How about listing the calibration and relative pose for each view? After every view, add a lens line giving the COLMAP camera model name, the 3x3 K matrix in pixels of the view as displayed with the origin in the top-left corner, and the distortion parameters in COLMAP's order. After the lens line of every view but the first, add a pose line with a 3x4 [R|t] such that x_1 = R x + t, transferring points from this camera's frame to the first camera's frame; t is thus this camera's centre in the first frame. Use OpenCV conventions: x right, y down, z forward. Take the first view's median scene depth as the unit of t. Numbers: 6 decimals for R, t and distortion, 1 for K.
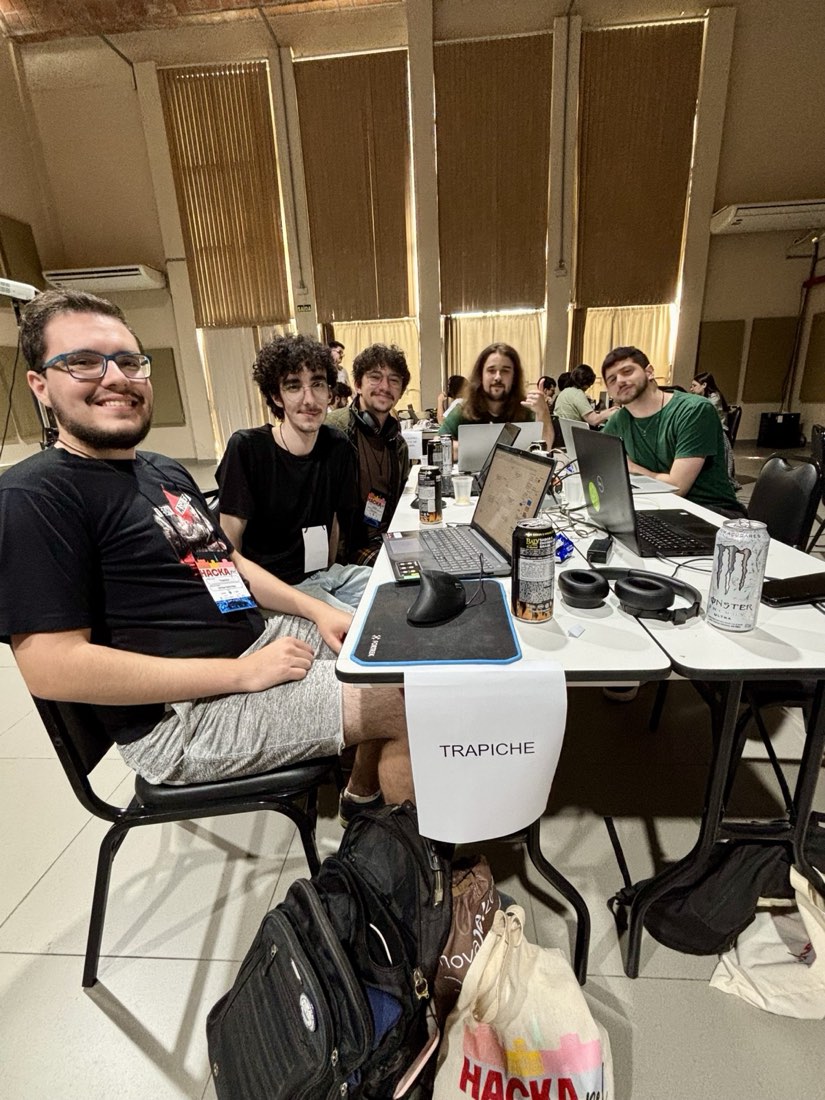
lens RADIAL K [[514.5, 0, 411.5], [0, 514.5, 584.3], [0, 0, 1]] dist [-0.019418, -0.000118]
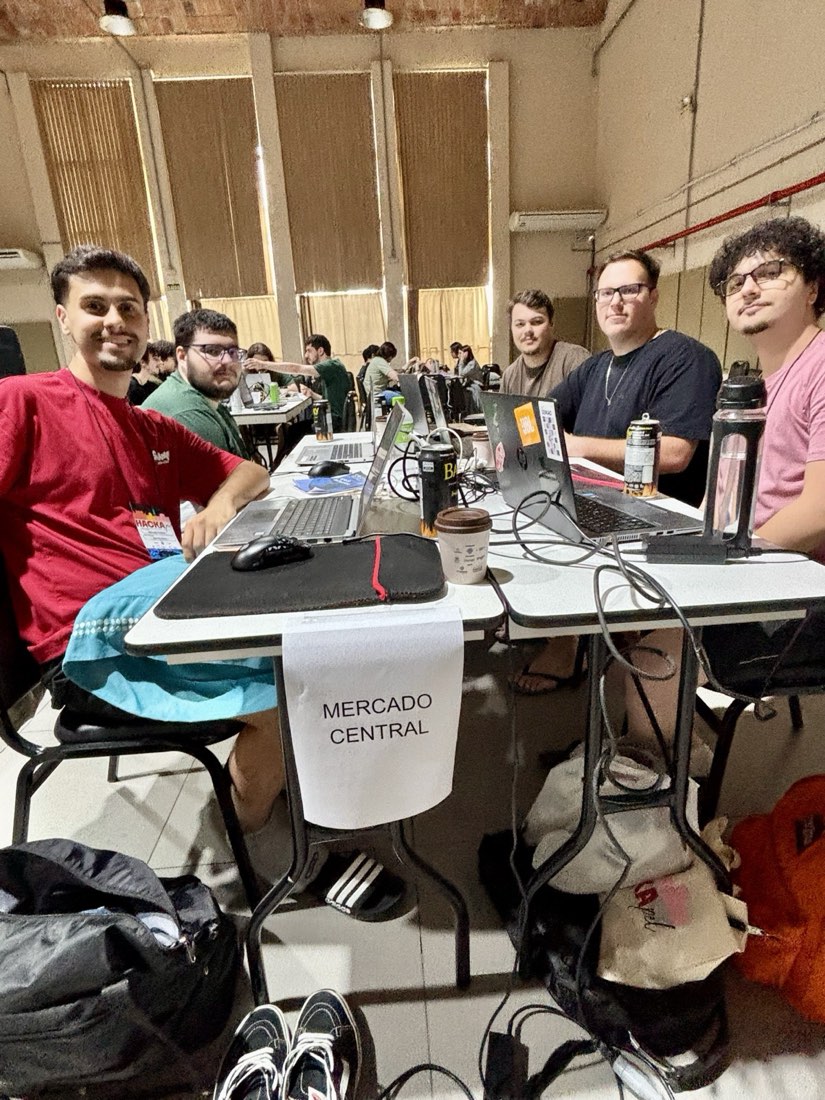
lens RADIAL K [[595.2, 0, 412.5], [0, 595.2, 550.0], [0, 0, 1]] dist [-0.023486, 0.006658]
pose [[0.991551, -0.042540, 0.122540, 0.136879], [0.046765, 0.998400, -0.031804, 0.111690], [-0.120991, 0.037266, 0.991954, -0.355390]]
